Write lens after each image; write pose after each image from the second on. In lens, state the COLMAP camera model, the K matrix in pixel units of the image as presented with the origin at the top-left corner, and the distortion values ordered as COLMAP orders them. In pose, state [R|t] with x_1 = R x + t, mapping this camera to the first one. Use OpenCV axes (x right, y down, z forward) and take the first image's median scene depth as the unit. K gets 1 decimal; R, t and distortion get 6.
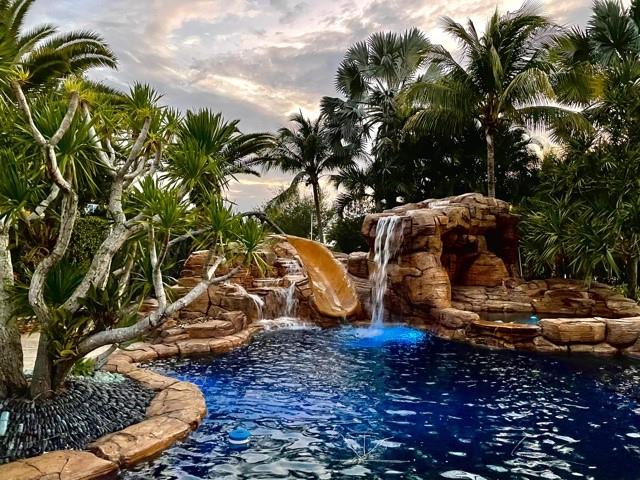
lens RADIAL K [[490.0, 0, 320.0], [0, 490.0, 240.0], [0, 0, 1]] dist [0.042819, -0.000844]
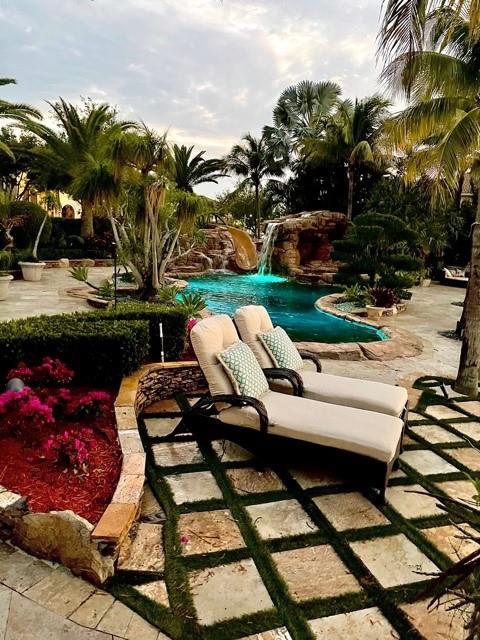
lens RADIAL K [[490.0, 0, 240.0], [0, 490.0, 320.0], [0, 0, 1]] dist [0.042819, -0.000844]
pose [[0.994132, 0.069114, -0.083216, 0.178083], [-0.049913, 0.975566, 0.213963, -0.075484], [0.095971, -0.208554, 0.973291, -0.991561]]
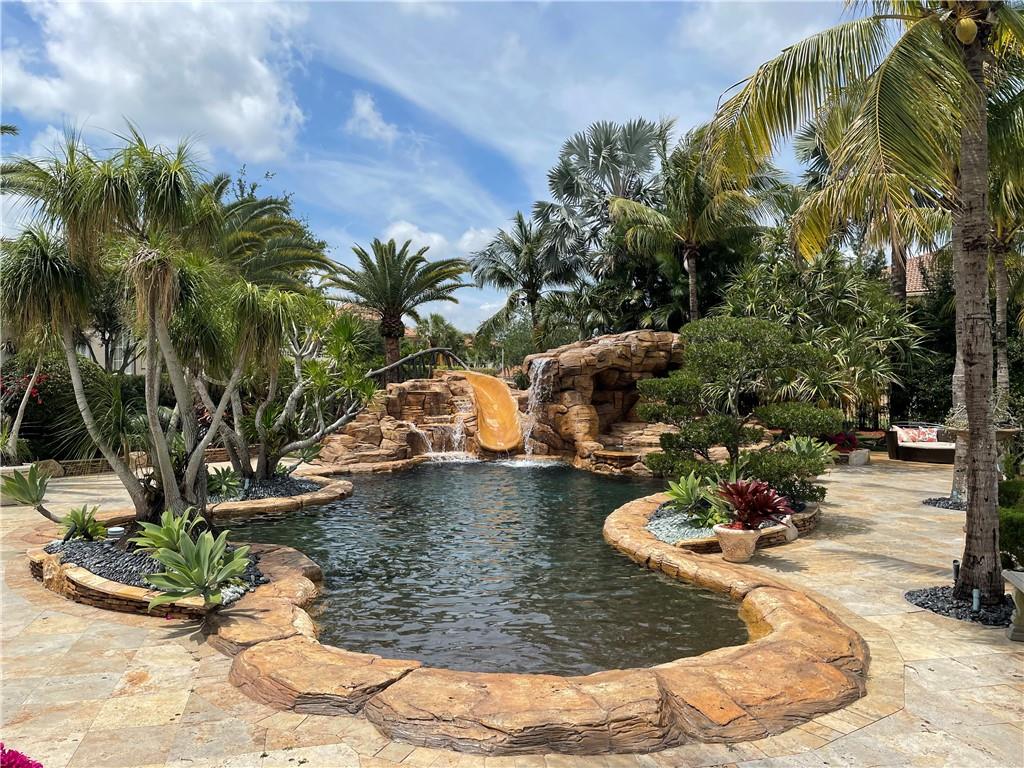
lens RADIAL K [[775.1, 0, 496.6], [0, 775.1, 388.0], [0, 0, 1]] dist [0.108204, -0.154746]
pose [[0.986703, -0.007680, -0.162350, 0.284219], [0.013895, 0.999212, 0.037183, -0.041643], [0.161937, -0.038944, 0.986032, -0.628681]]
